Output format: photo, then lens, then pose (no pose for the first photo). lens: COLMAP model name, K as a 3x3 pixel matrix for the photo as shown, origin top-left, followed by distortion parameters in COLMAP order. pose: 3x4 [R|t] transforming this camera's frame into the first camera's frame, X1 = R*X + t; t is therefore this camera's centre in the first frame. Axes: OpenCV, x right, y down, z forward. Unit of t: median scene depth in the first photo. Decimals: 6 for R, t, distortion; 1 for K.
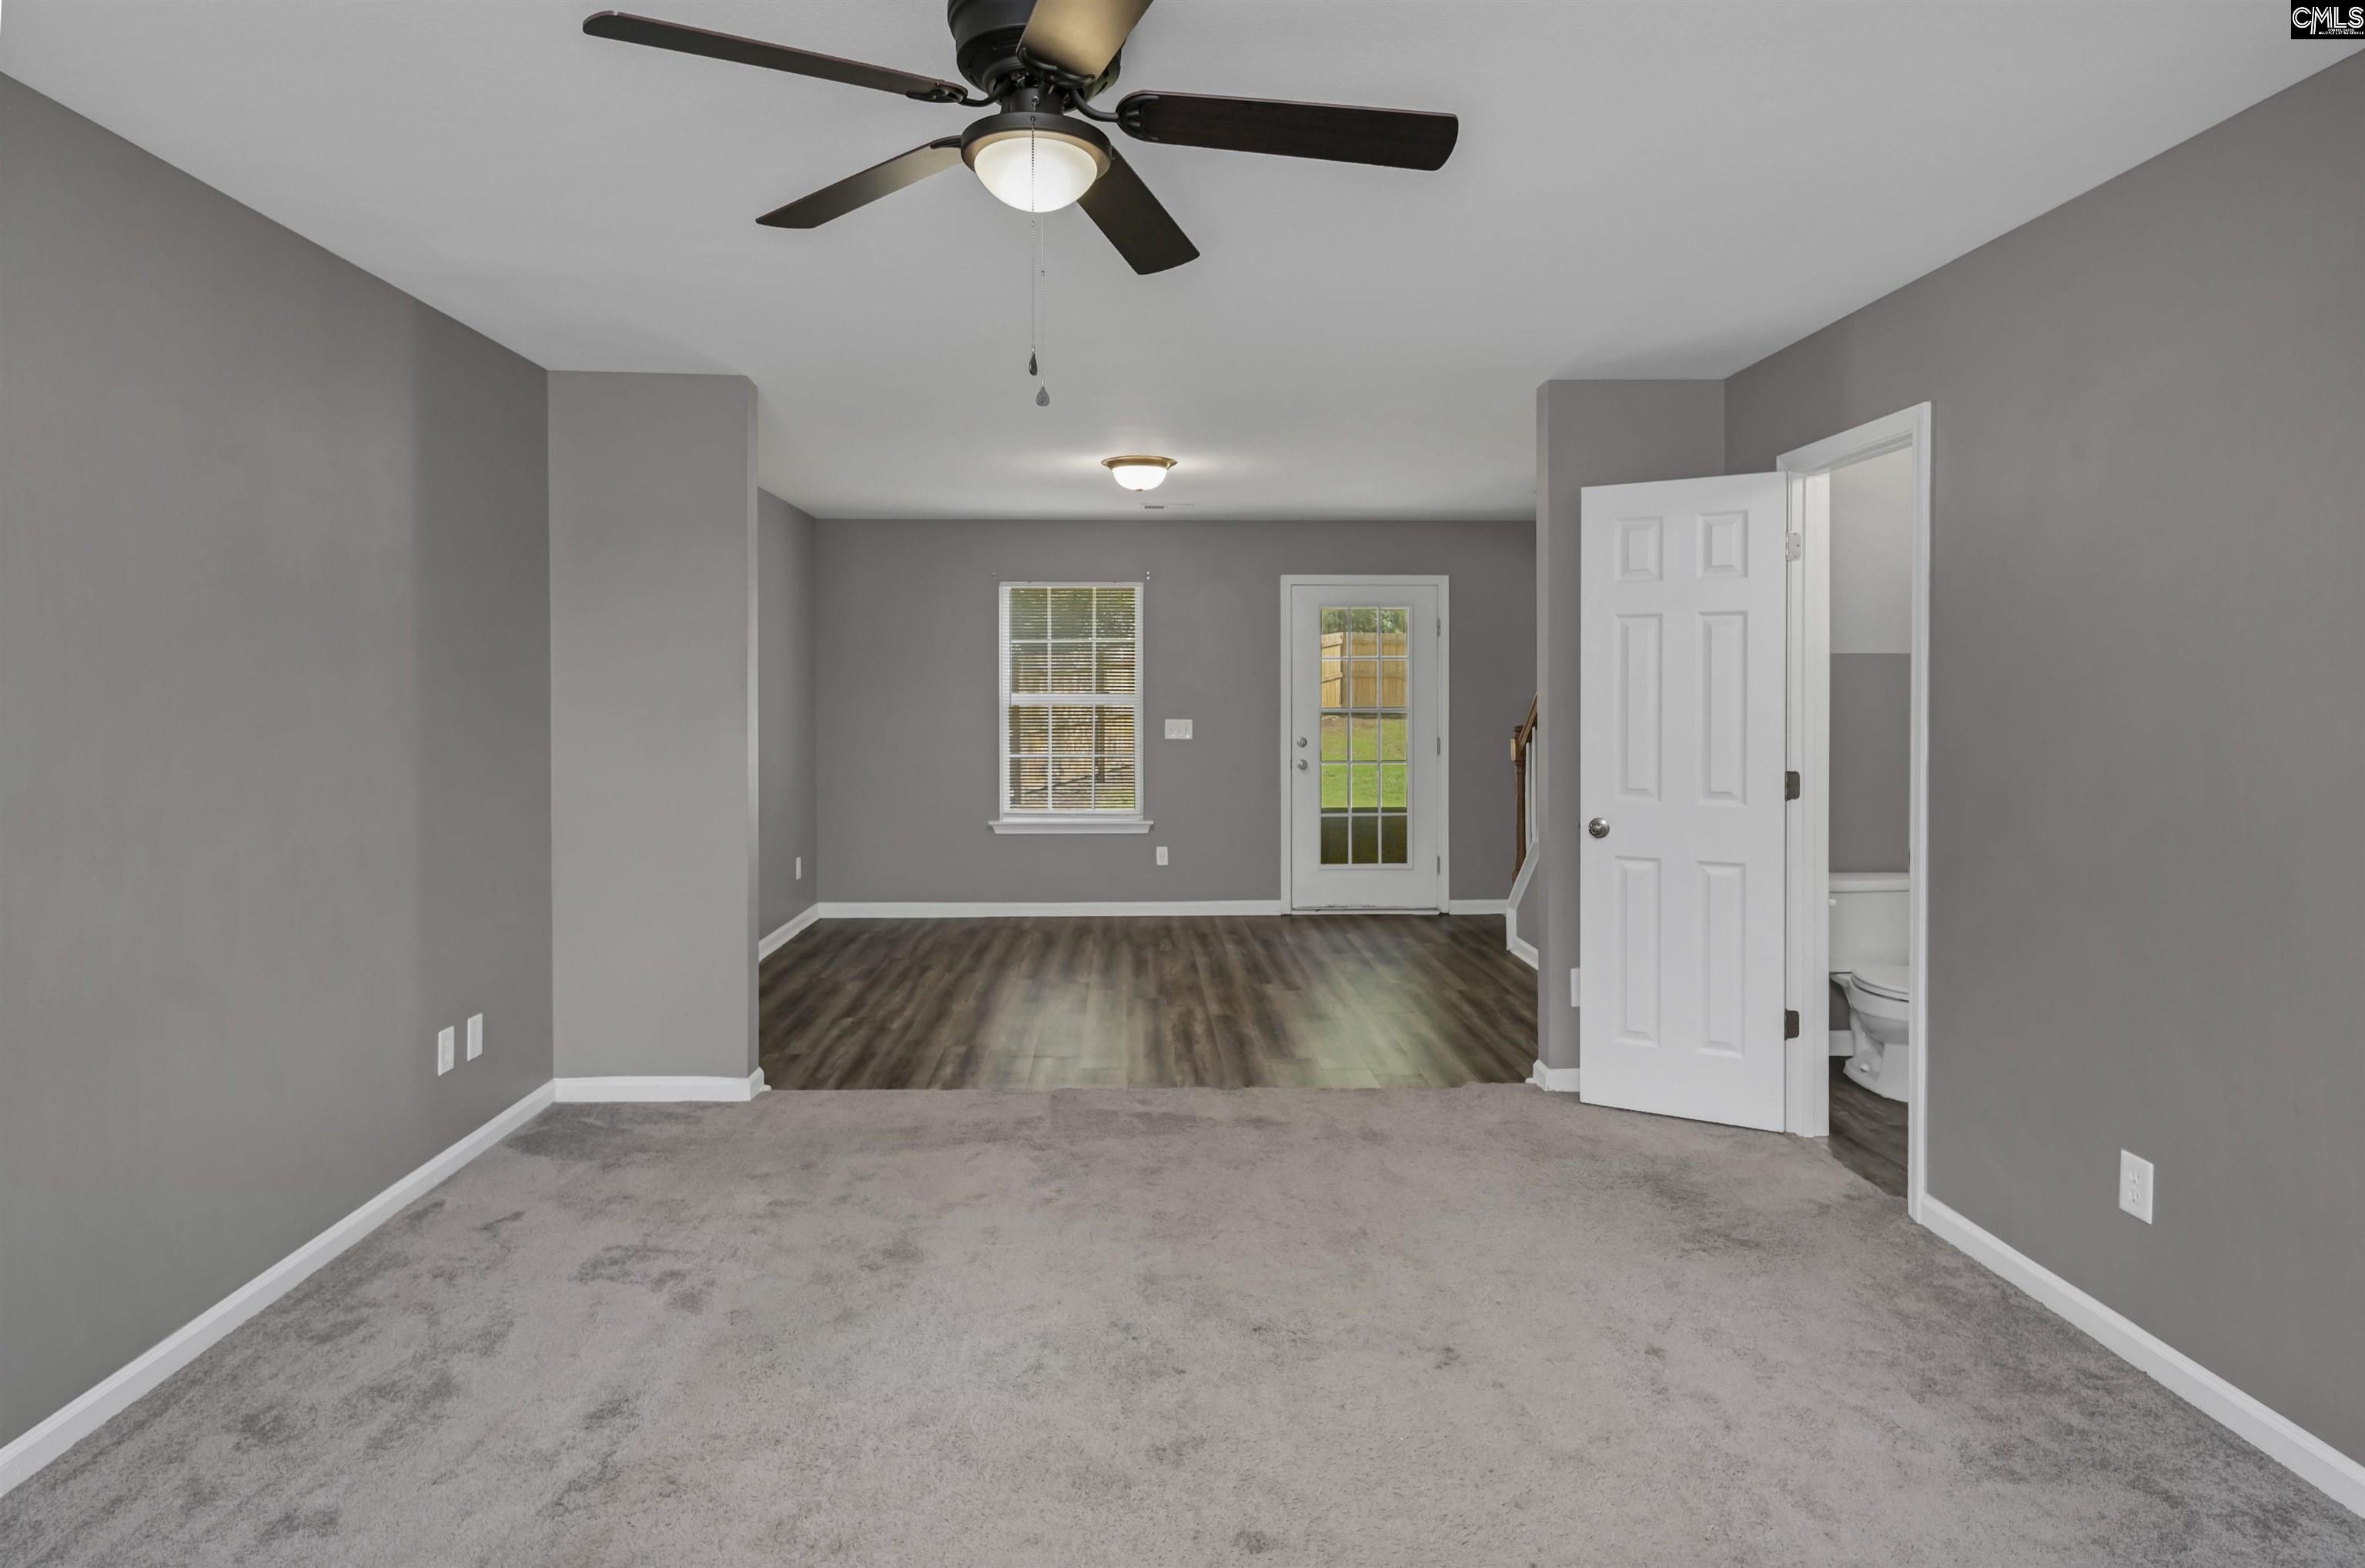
lens RADIAL K [[1301.0, 0, 1129.9], [0, 1301.0, 761.2], [0, 0, 1]] dist [0.011258, -0.001760]
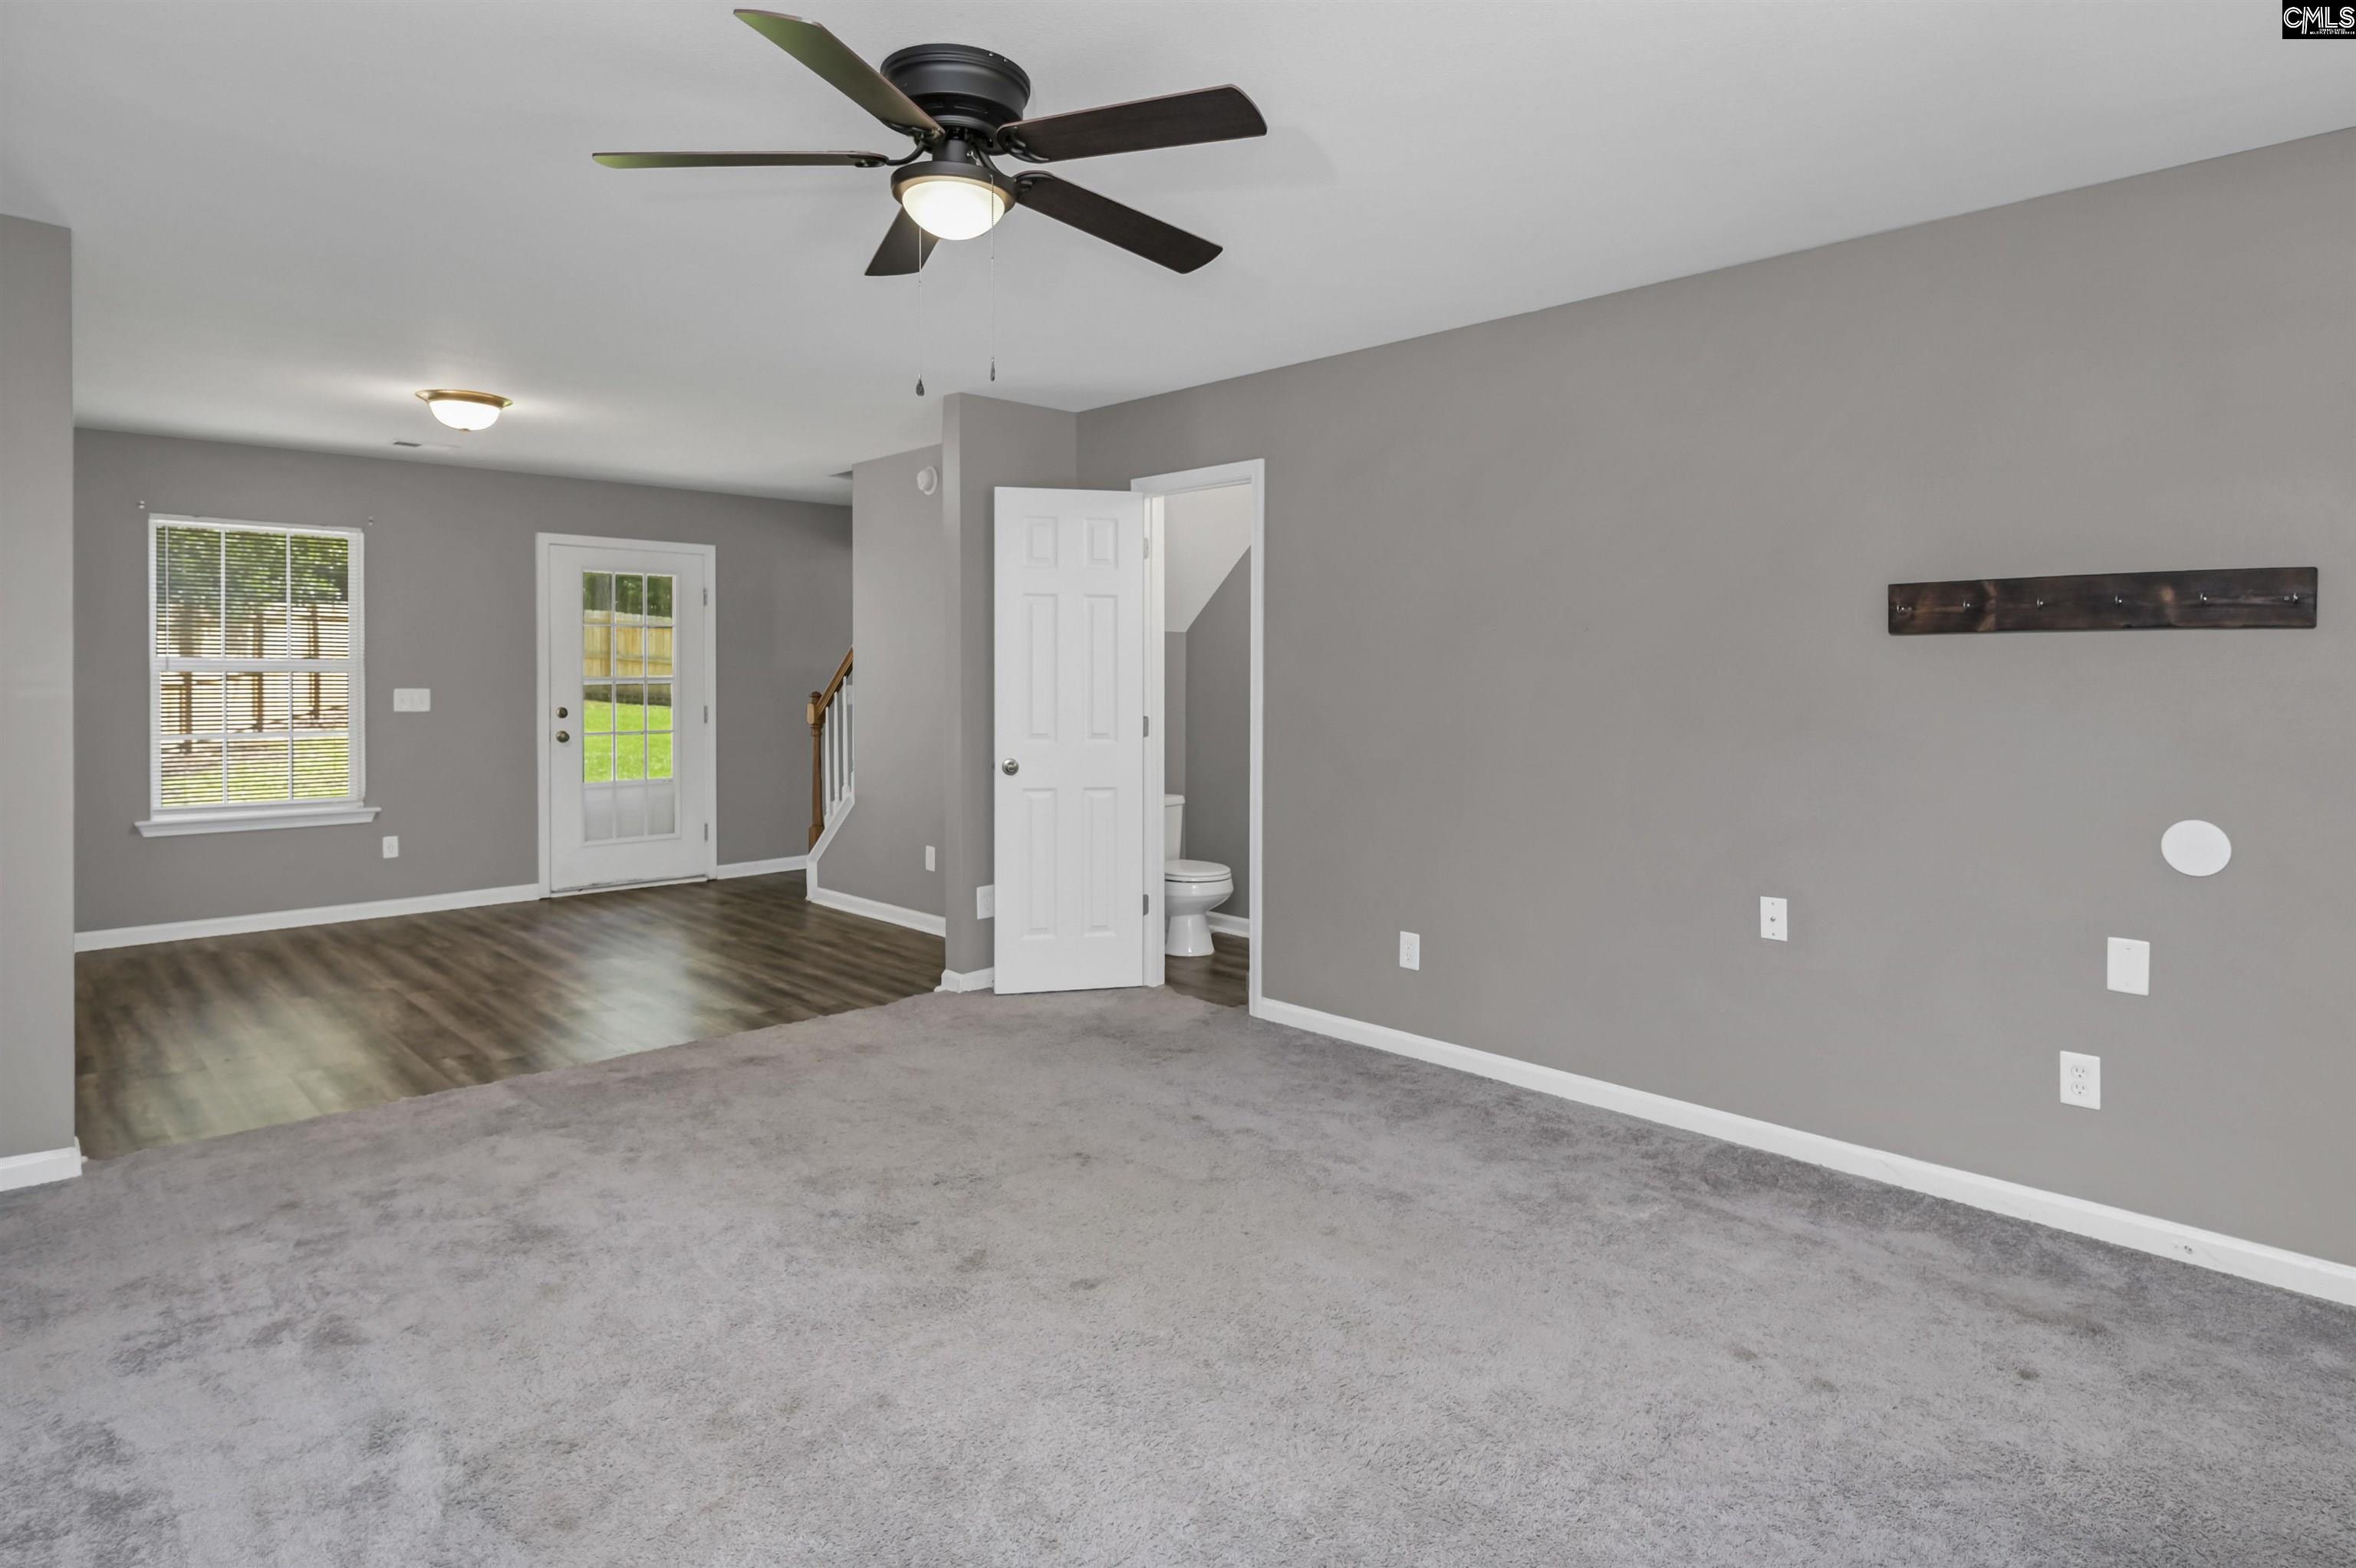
lens RADIAL K [[1338.4, 0, 1189.8], [0, 1338.4, 770.1], [0, 0, 1]] dist [0.018646, -0.001532]
pose [[0.725612, -0.046769, 0.686512, -0.391397], [0.032887, 0.998904, 0.033291, 0.018039], [-0.687317, -0.001579, 0.726356, -0.033171]]
